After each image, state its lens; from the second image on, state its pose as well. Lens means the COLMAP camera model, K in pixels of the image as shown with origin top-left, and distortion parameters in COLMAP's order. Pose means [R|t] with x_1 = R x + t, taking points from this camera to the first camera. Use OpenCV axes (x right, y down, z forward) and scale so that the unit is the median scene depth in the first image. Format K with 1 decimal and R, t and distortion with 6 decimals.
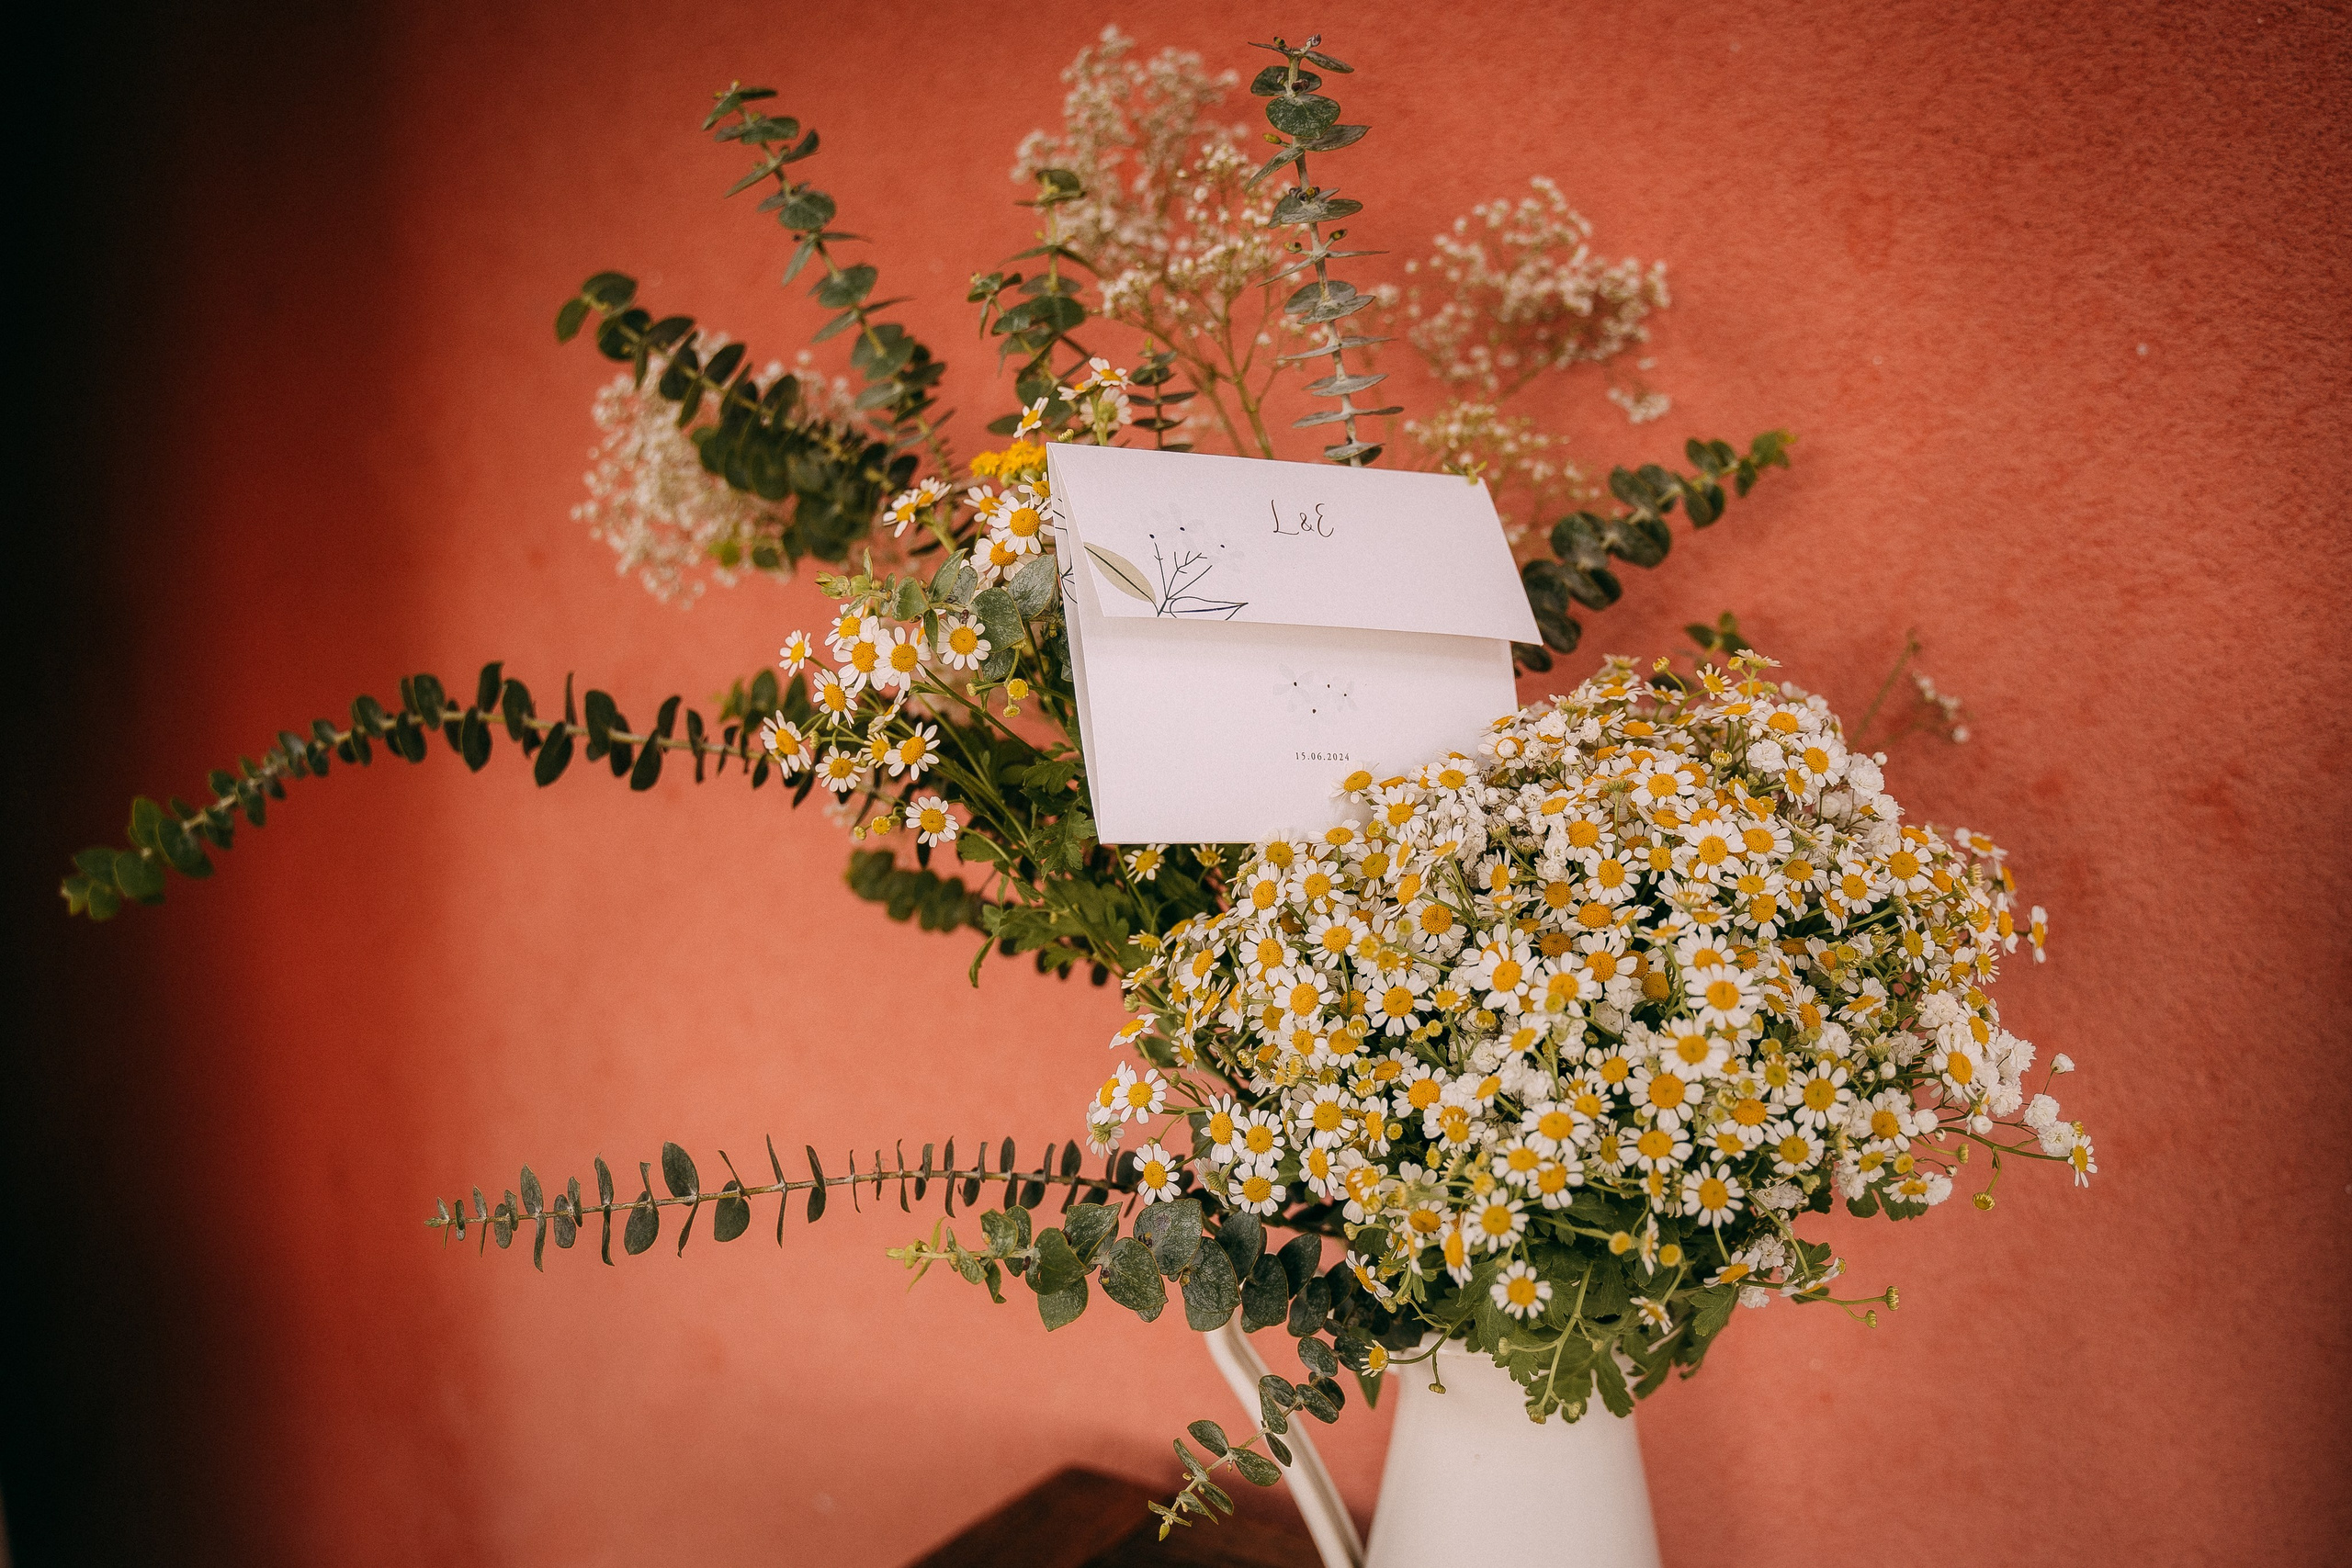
lens RADIAL K [[1889.9, 0, 1173.8], [0, 1889.9, 785.3], [0, 0, 1]] dist [-0.002965, -0.000485]
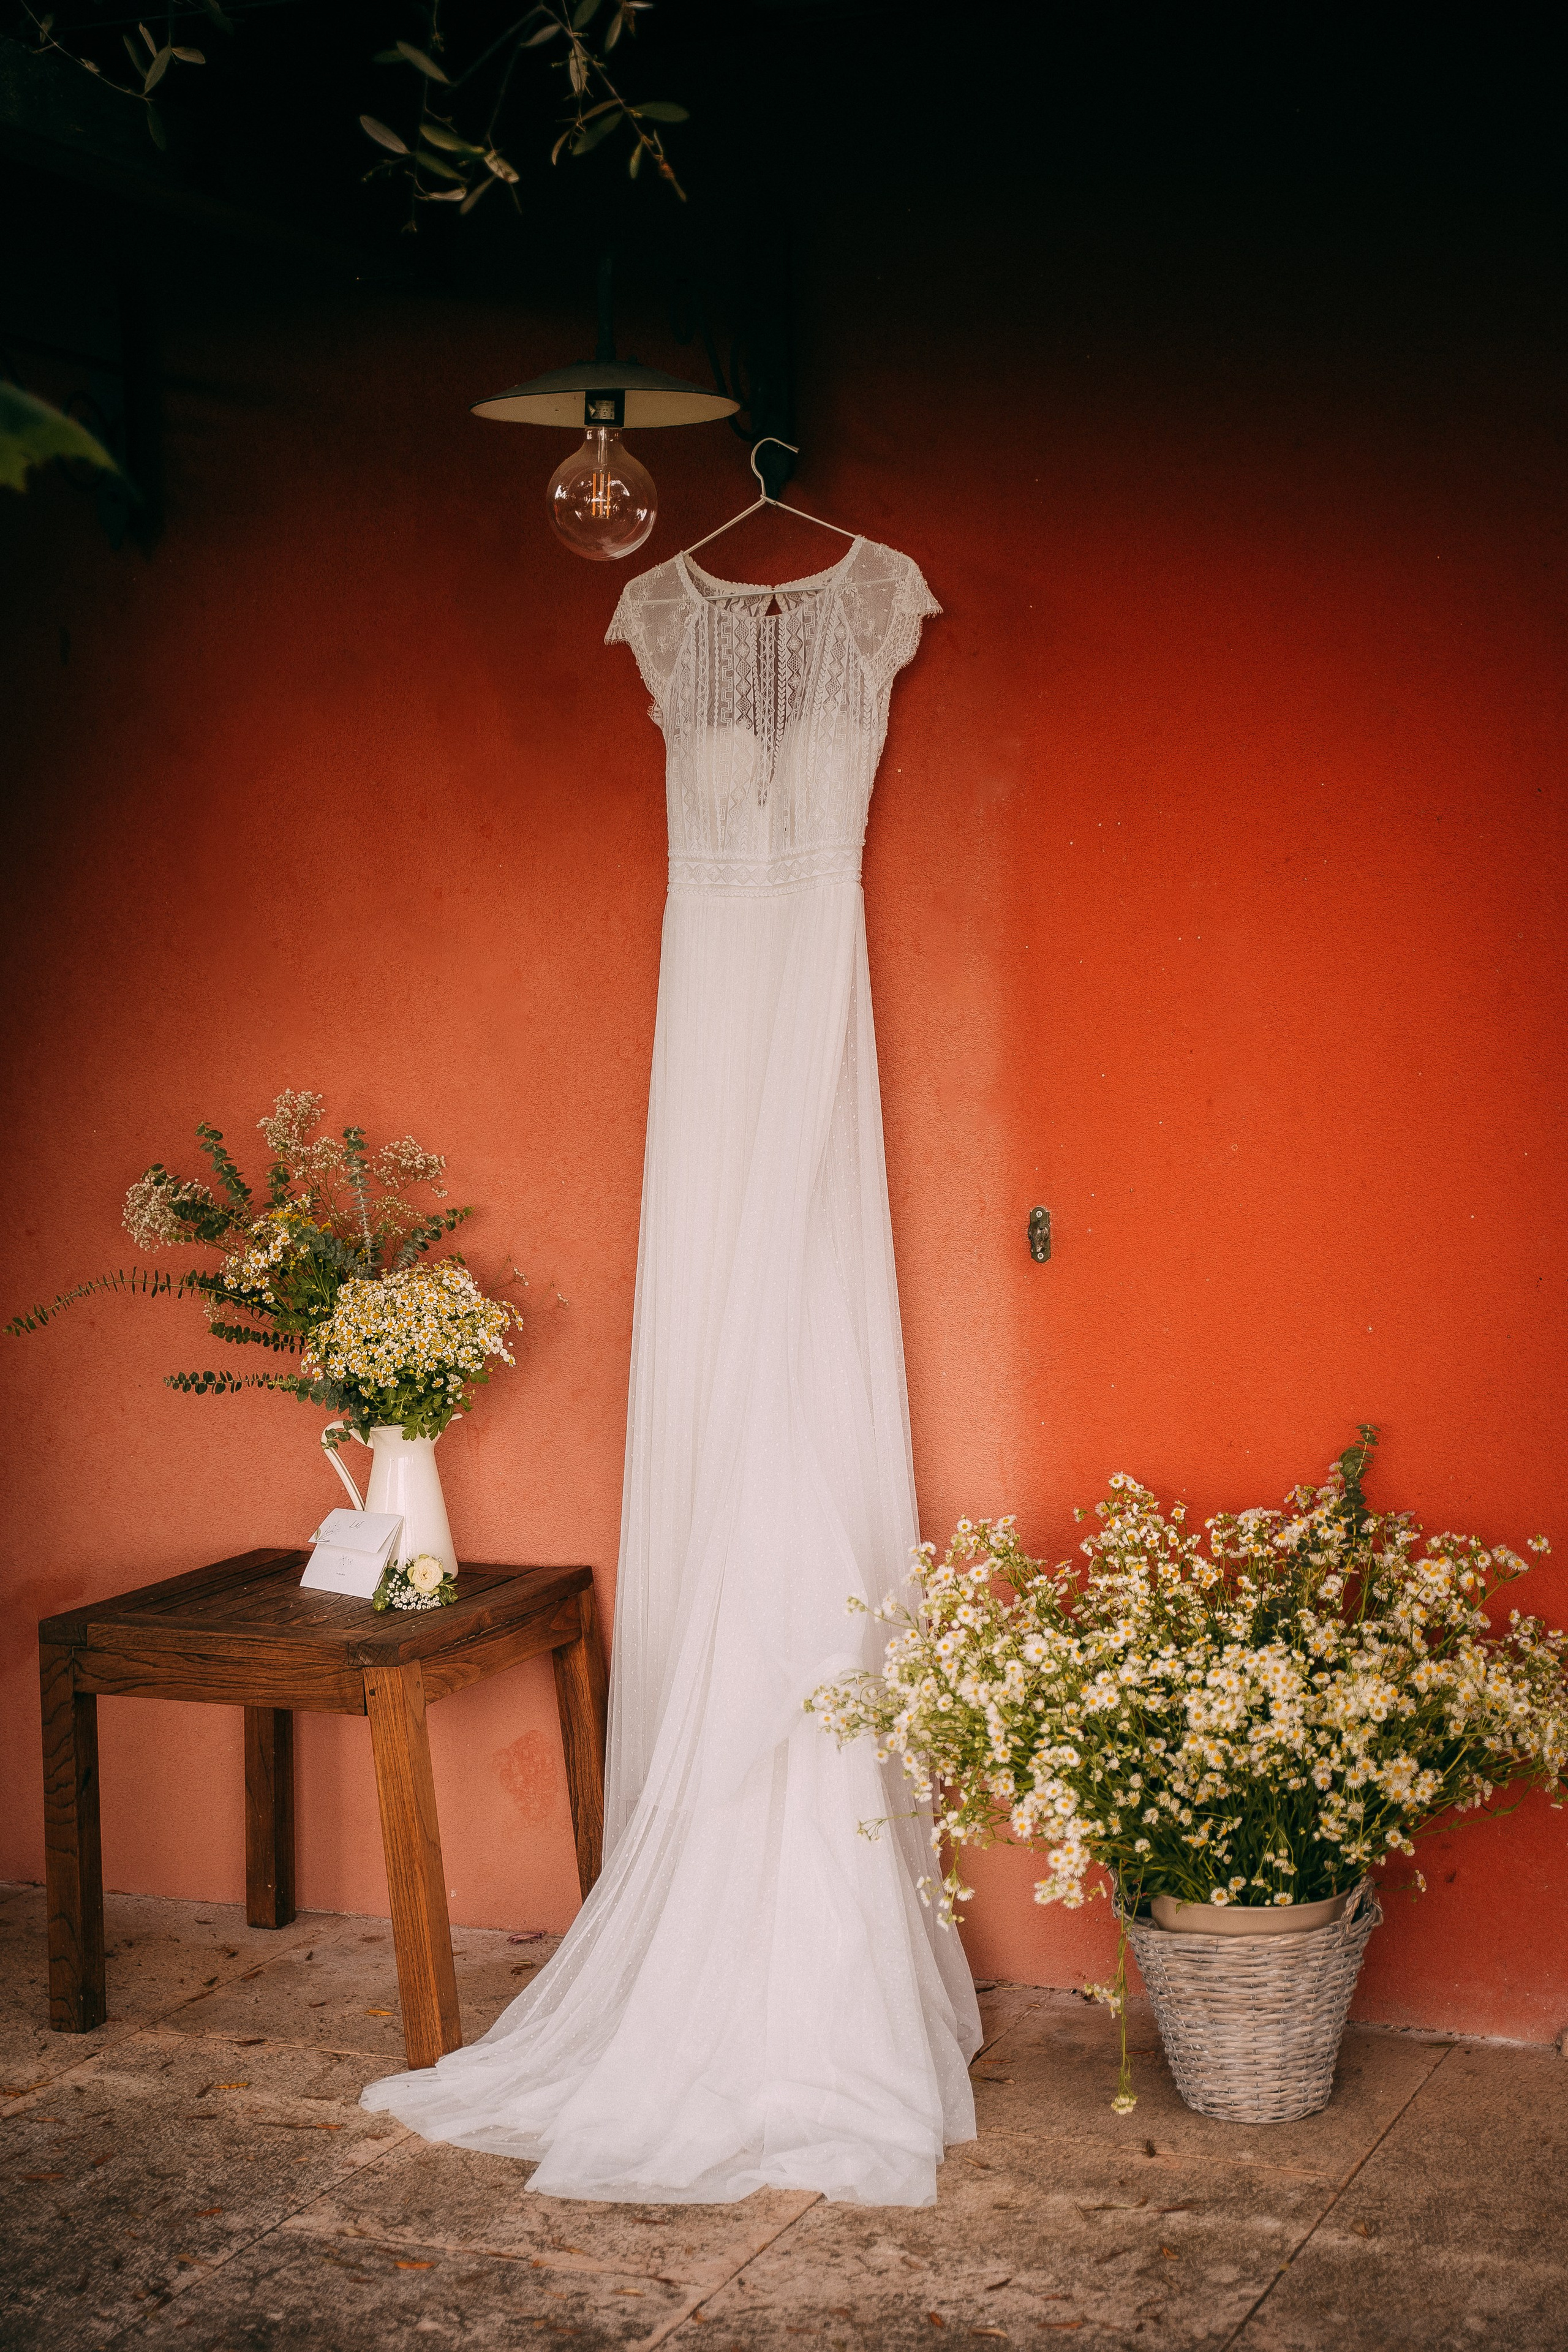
lens RADIAL K [[3640.0, 0, 783.6], [0, 3640.0, 1178.3], [0, 0, 1]] dist [-0.022452, 0.000000]
pose [[0.976932, 0.001486, 0.213544, -0.776729], [0.024775, 0.992435, -0.120248, 0.810469], [-0.212107, 0.122764, 0.969505, -7.735802]]
